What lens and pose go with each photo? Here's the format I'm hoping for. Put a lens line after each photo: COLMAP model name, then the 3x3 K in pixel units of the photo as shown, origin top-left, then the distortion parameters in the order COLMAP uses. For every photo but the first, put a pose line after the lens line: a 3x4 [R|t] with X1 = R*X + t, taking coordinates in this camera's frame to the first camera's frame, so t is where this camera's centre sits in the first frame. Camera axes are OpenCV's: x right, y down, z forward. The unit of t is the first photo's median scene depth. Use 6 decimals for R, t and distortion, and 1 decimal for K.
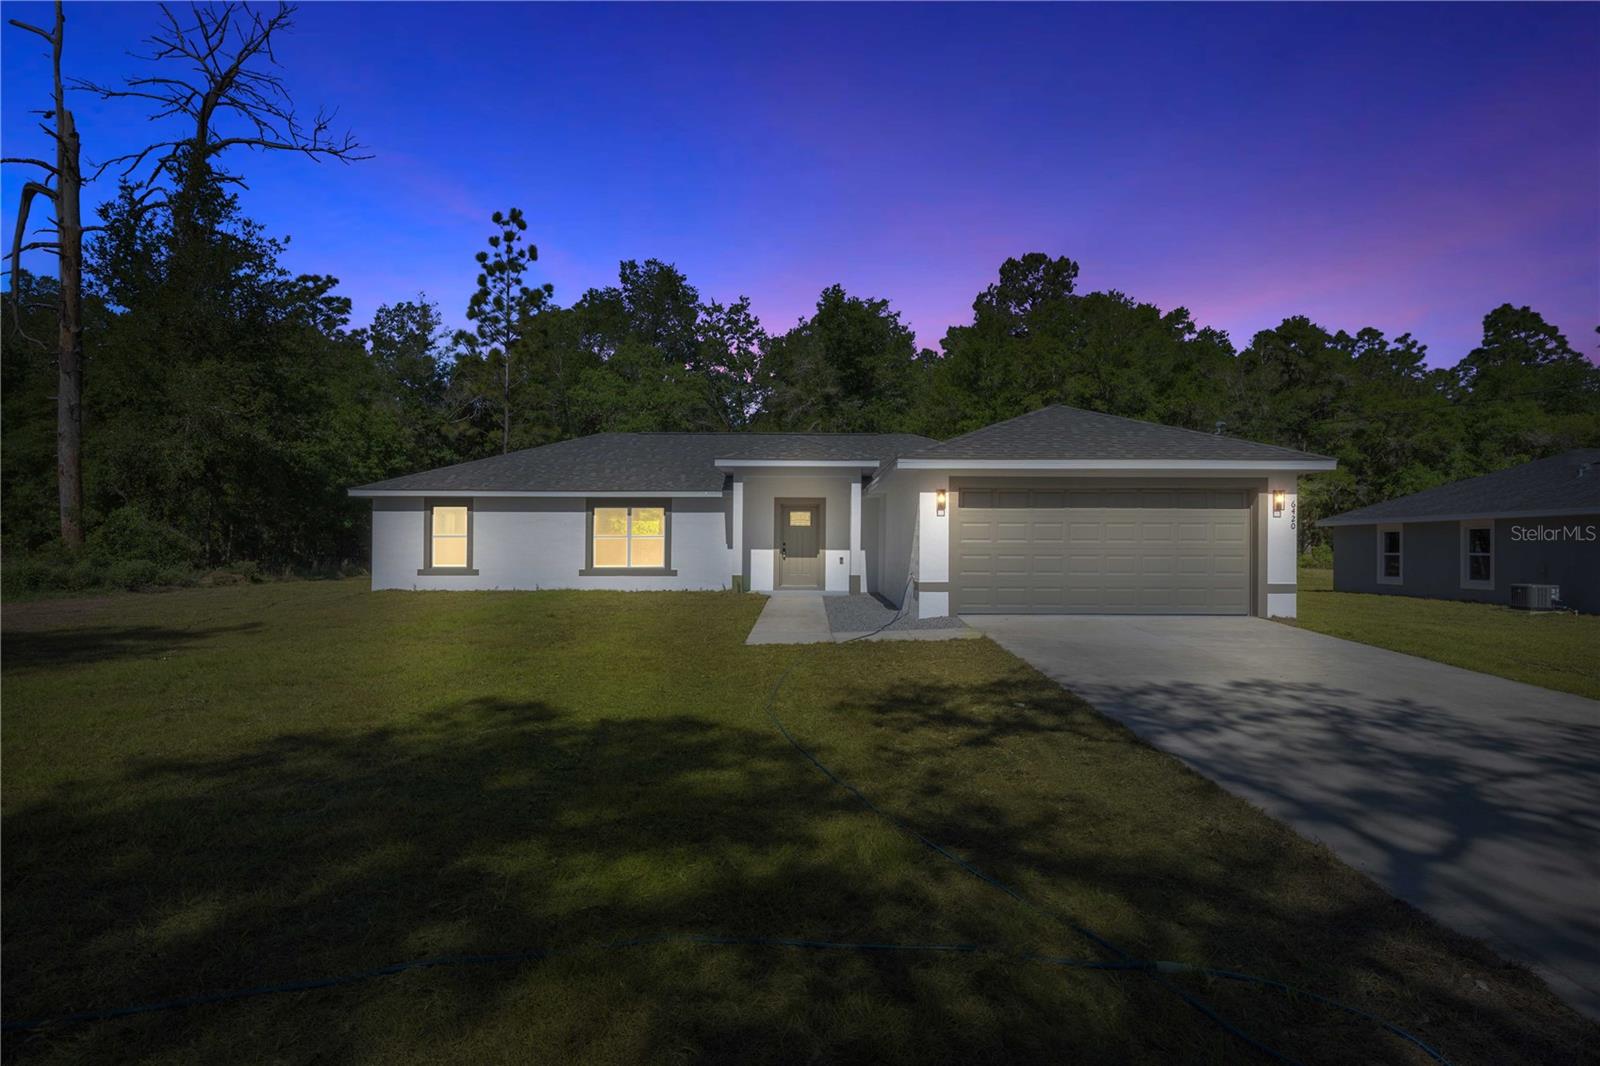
lens RADIAL K [[867.6, 0, 805.4], [0, 867.6, 549.9], [0, 0, 1]] dist [-0.003517, -0.001582]
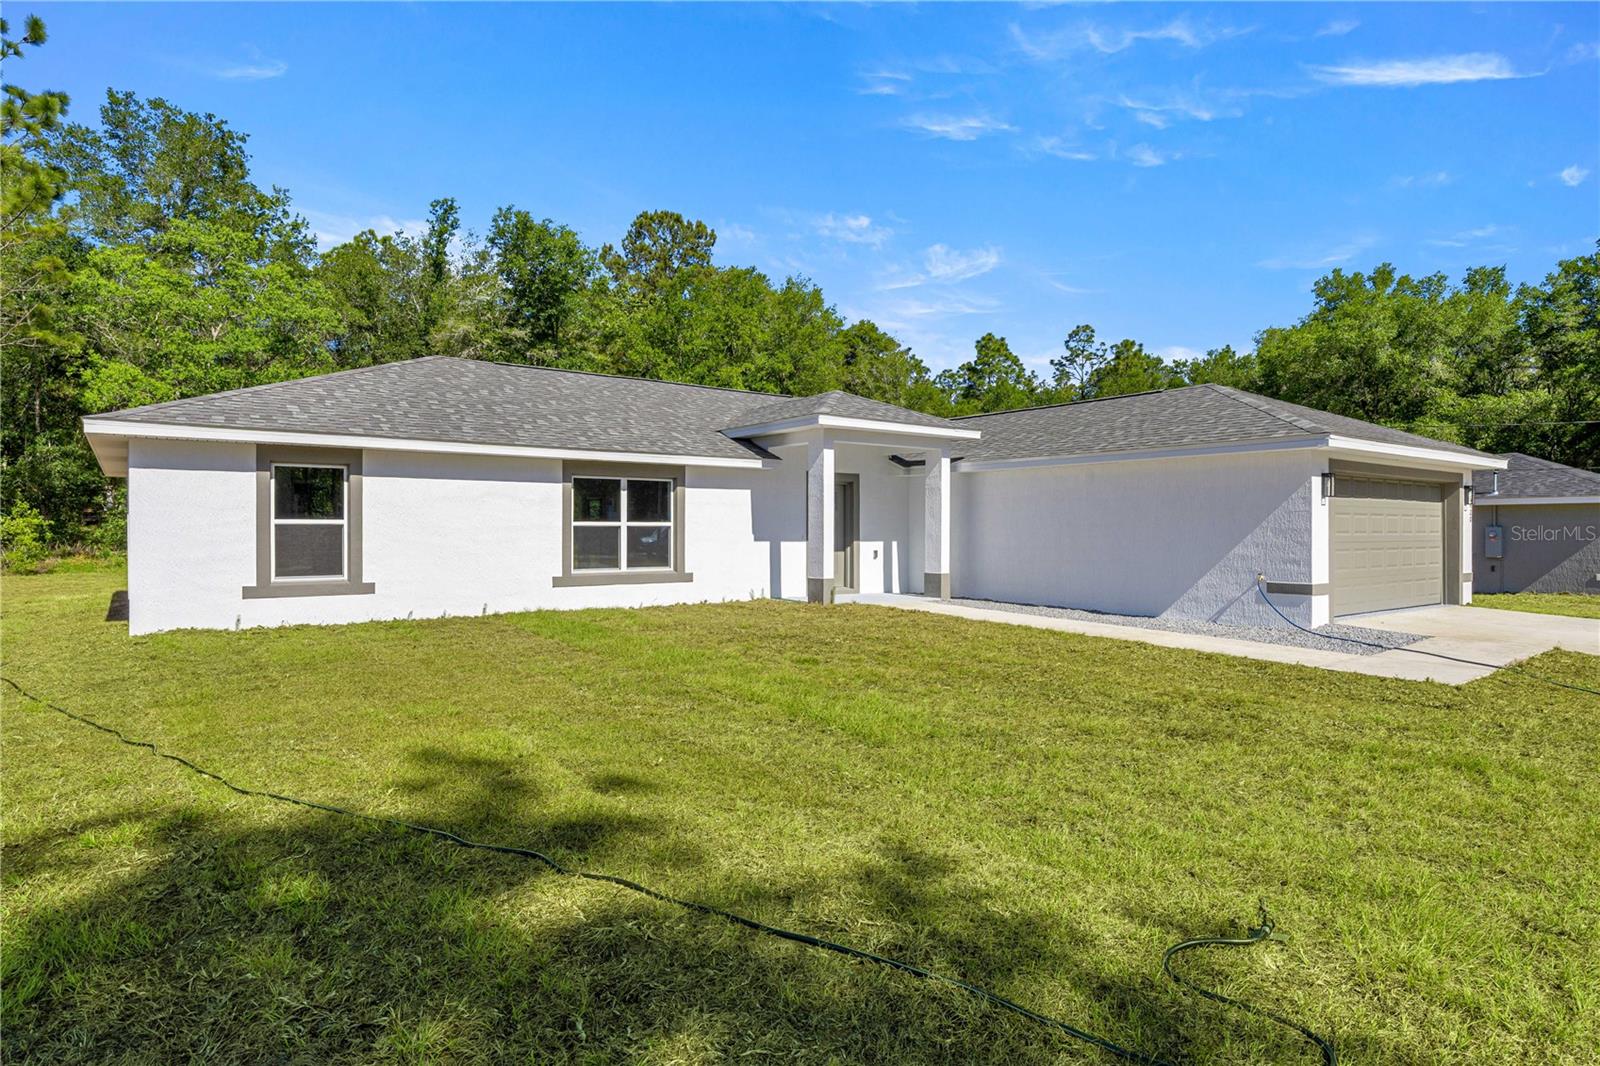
lens RADIAL K [[895.0, 0, 800.0], [0, 895.0, 533.0], [0, 0, 1]] dist [0.001361, 0.000753]
pose [[0.800116, -0.003574, 0.599834, -0.272121], [0.001789, 0.999992, 0.003572, -0.005551], [-0.599842, -0.001785, 0.800116, 0.213364]]
